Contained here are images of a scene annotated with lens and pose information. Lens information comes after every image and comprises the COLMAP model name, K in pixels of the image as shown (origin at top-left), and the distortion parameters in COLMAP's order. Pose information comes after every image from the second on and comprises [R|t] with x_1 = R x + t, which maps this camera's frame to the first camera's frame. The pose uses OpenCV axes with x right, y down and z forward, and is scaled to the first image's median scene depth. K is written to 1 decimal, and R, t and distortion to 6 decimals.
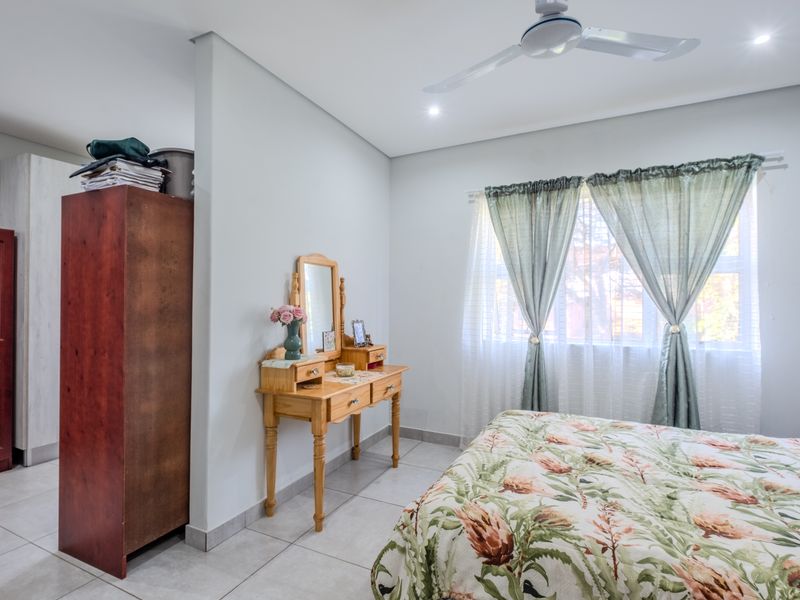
lens RADIAL K [[396.3, 0, 395.1], [0, 396.3, 298.1], [0, 0, 1]] dist [0.000548, -0.001295]
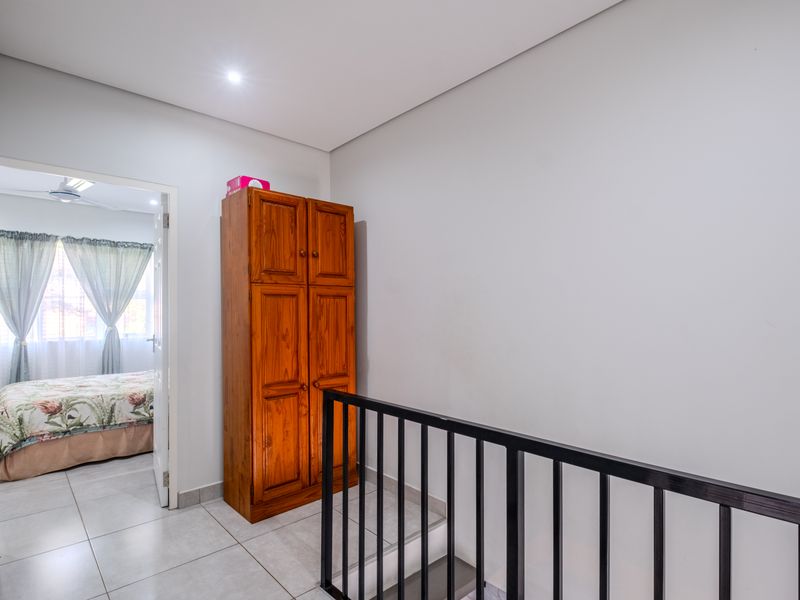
lens RADIAL K [[406.8, 0, 400.0], [0, 406.8, 300.0], [0, 0, 1]] dist [0.000377, -0.001966]
pose [[0.303105, 0.027901, 0.952548, -0.711860], [-0.006419, 0.999608, -0.027237, -0.011145], [-0.952935, 0.002141, 0.303166, -0.868483]]
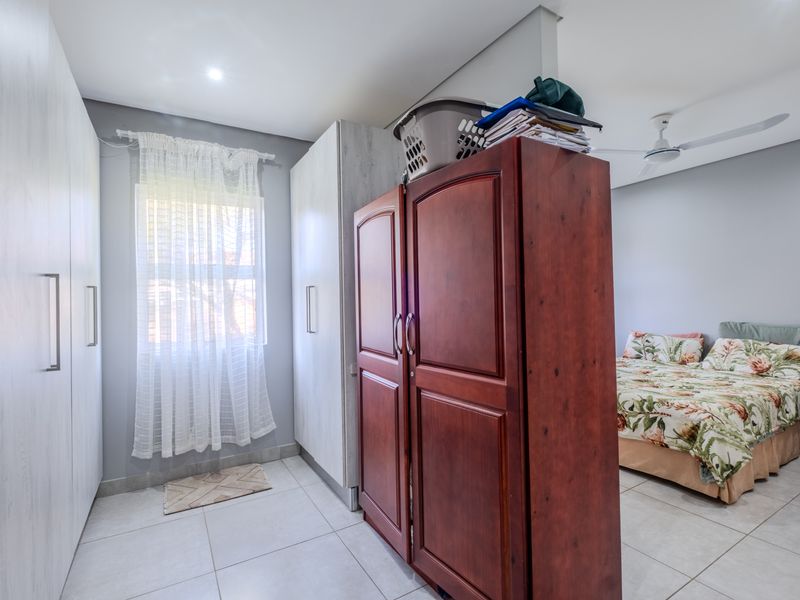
lens RADIAL K [[406.8, 0, 400.0], [0, 406.8, 300.0], [0, 0, 1]] dist [0.000377, -0.001966]
pose [[0.534498, -0.006453, 0.845145, -1.114668], [0.014222, 0.999898, -0.001360, 0.004484], [-0.845050, 0.012747, 0.534535, 0.607813]]
